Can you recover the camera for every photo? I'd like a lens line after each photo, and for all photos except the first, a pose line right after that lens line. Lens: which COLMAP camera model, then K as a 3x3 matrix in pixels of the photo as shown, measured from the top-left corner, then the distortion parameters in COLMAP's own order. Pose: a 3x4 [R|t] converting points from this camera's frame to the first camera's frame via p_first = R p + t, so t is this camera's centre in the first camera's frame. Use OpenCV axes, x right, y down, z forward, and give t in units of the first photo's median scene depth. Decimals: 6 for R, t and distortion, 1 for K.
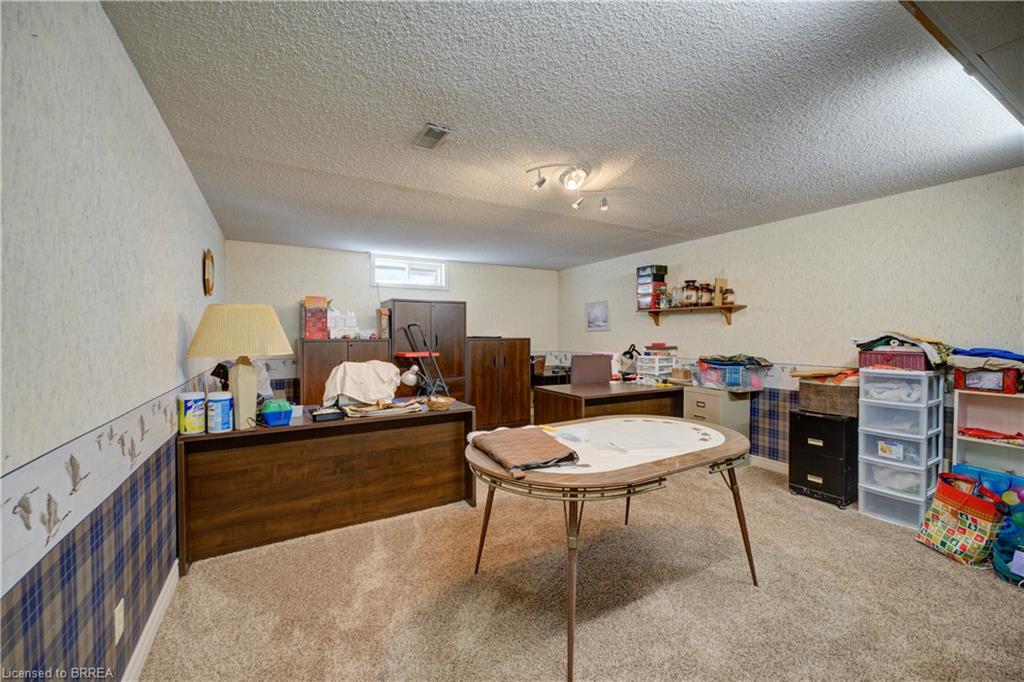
lens RADIAL K [[410.0, 0, 513.3], [0, 410.0, 341.9], [0, 0, 1]] dist [-0.003383, -0.000165]
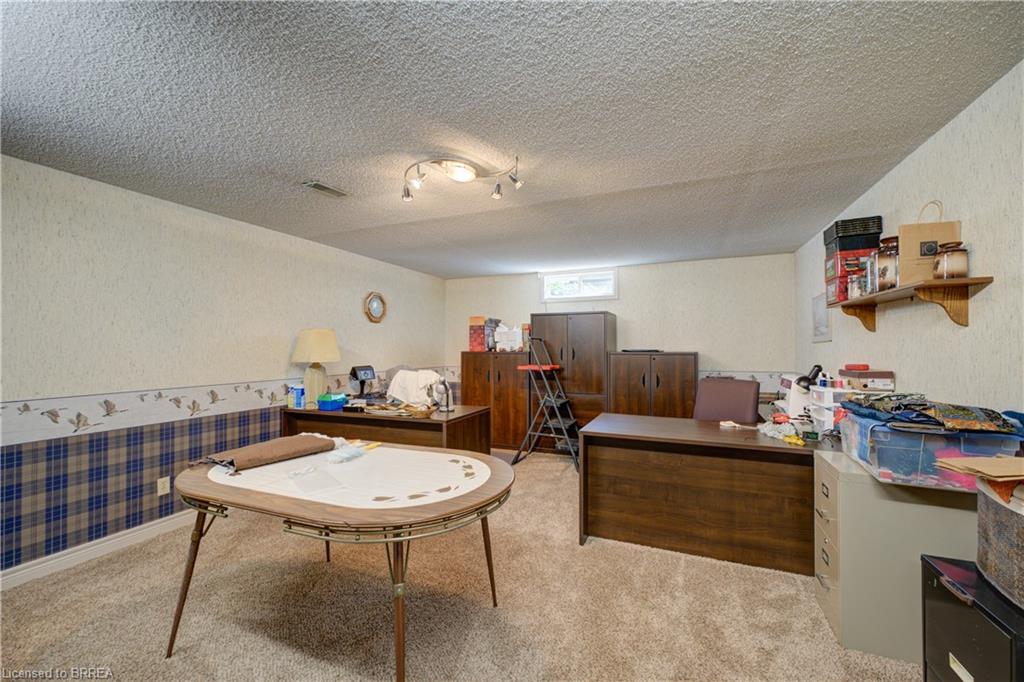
lens RADIAL K [[410.0, 0, 512.9], [0, 410.0, 341.5], [0, 0, 1]] dist [-0.003383, -0.000165]
pose [[0.606036, -0.011507, -0.795354, 0.584636], [-0.011846, 0.999654, -0.023488, -0.009757], [0.795349, 0.023656, 0.605690, 0.371649]]
